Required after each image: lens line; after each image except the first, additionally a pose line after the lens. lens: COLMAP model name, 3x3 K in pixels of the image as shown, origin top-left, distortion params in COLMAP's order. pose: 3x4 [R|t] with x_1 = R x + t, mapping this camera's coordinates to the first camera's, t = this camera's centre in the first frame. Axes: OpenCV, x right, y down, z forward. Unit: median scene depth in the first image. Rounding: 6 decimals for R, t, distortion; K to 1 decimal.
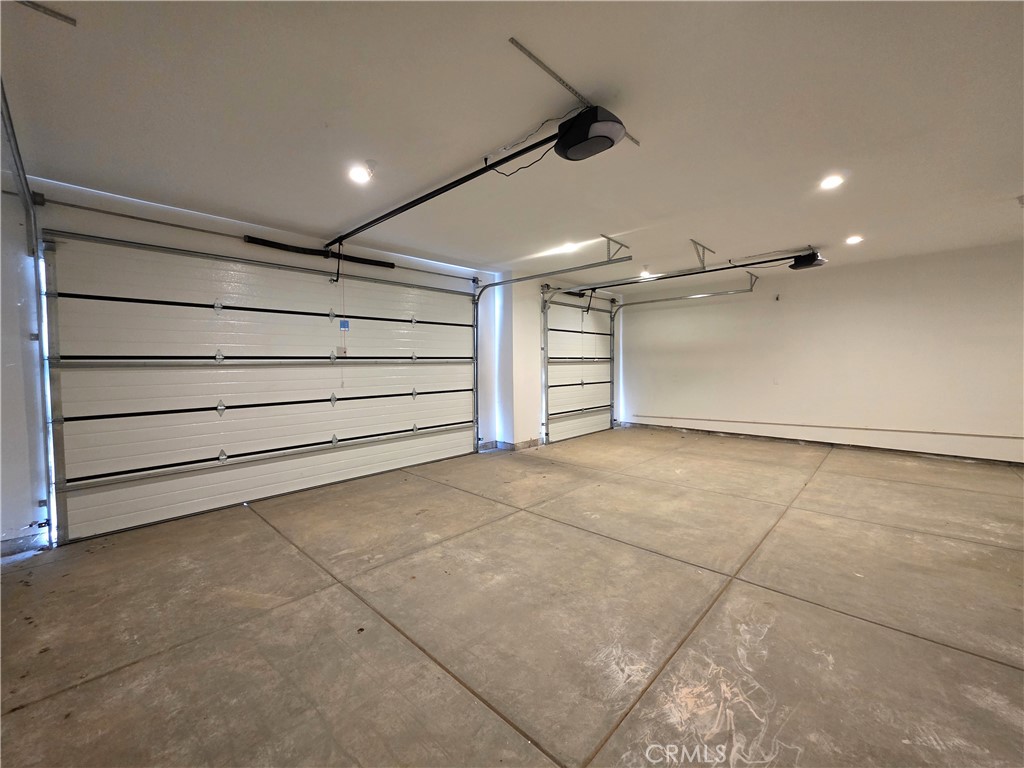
lens RADIAL K [[407.8, 0, 510.9], [0, 407.8, 378.6], [0, 0, 1]] dist [0.001662, 0.000963]
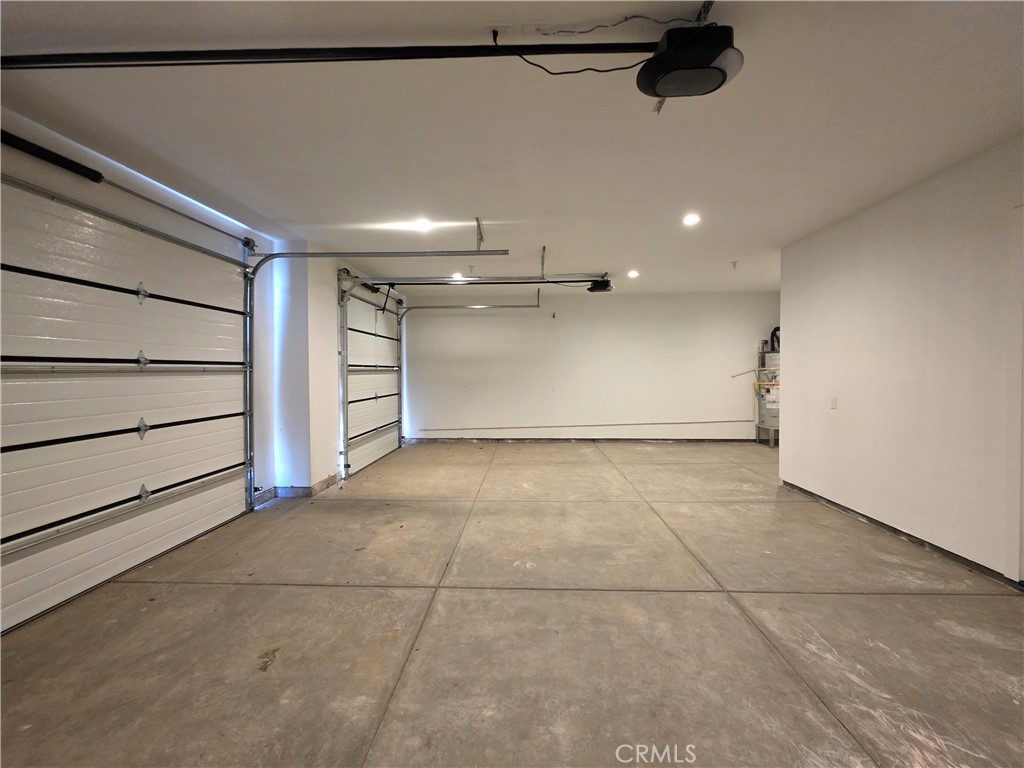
lens RADIAL K [[407.8, 0, 510.9], [0, 407.8, 378.6], [0, 0, 1]] dist [0.001662, 0.000963]
pose [[0.751754, -0.007195, 0.659405, -0.220258], [0.022773, 0.999627, -0.015056, -0.008978], [-0.659051, 0.026335, 0.751637, 0.269652]]
